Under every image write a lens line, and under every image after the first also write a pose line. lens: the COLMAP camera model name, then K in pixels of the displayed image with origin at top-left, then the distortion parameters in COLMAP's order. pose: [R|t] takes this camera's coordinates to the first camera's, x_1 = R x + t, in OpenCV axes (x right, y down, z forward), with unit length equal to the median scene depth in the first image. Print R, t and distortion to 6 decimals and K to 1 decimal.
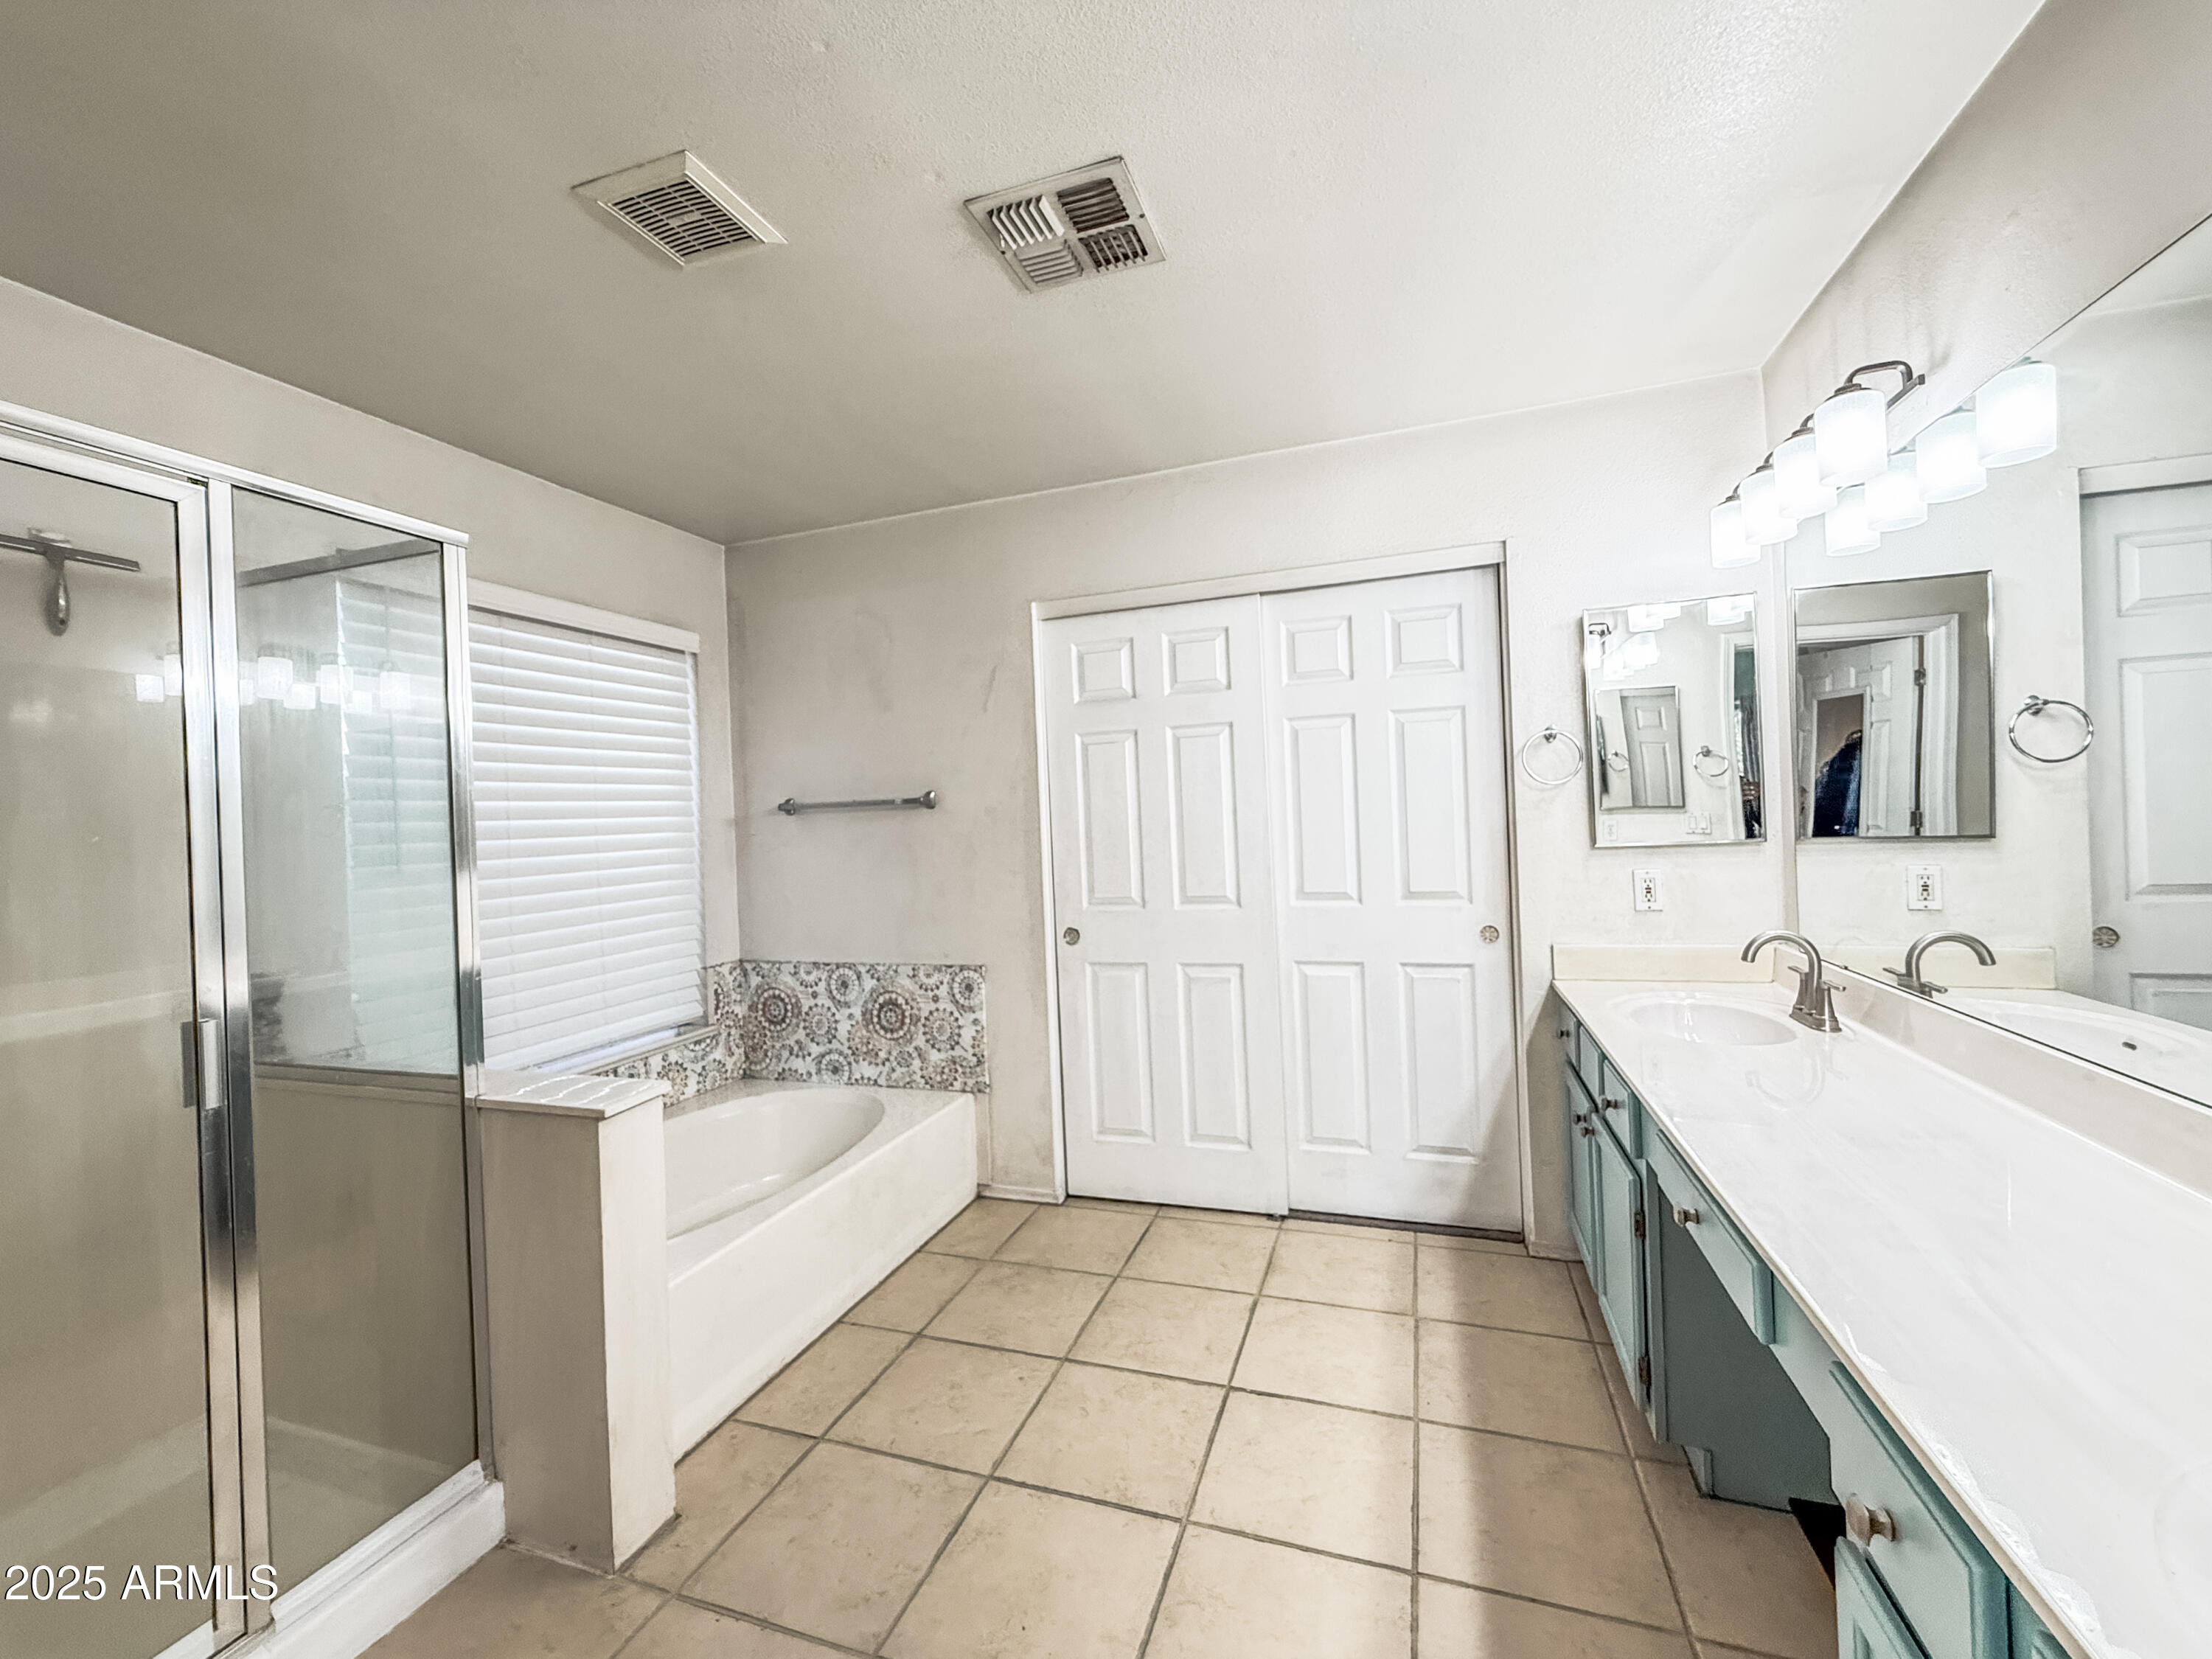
lens RADIAL K [[898.0, 0, 1112.2], [0, 898.0, 818.8], [0, 0, 1]] dist [-0.000505, 0.000986]
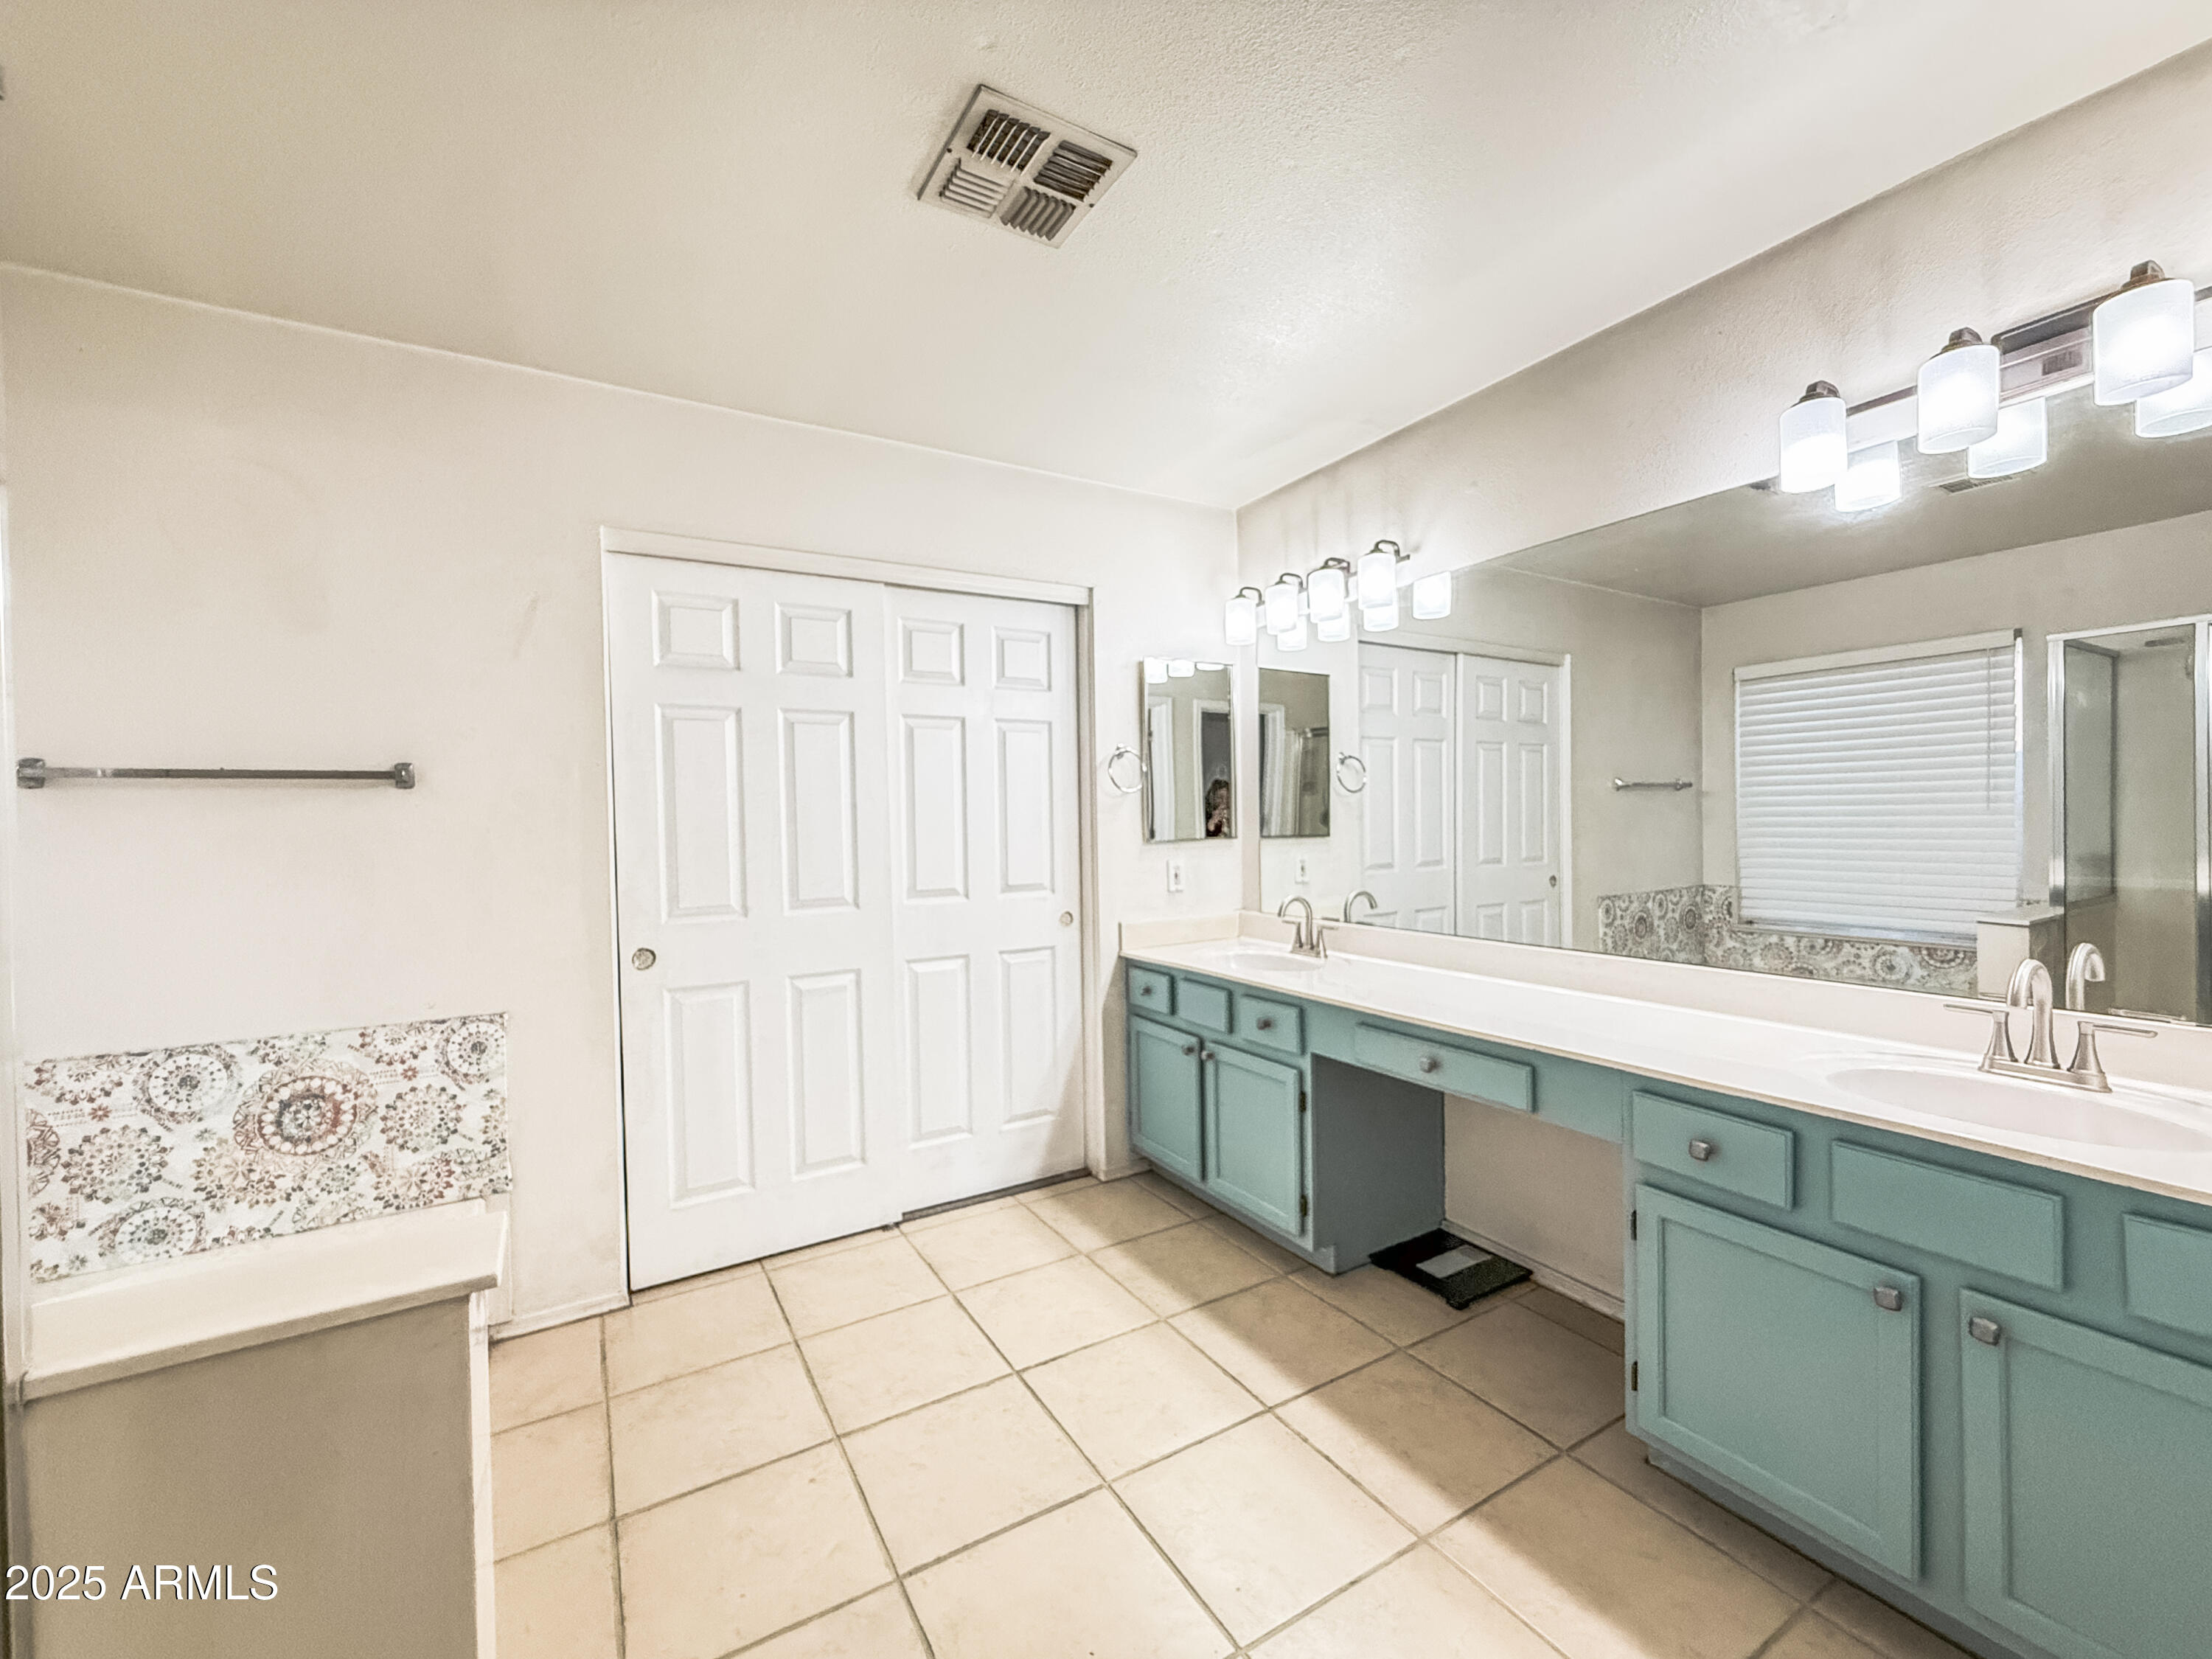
lens RADIAL K [[898.0, 0, 1108.9], [0, 898.0, 829.1], [0, 0, 1]] dist [-0.000505, 0.000986]
pose [[0.647539, 0.016765, 0.761848, -0.397862], [-0.008293, 0.999854, -0.014954, 0.026116], [-0.761987, 0.003365, 0.647583, 0.183323]]
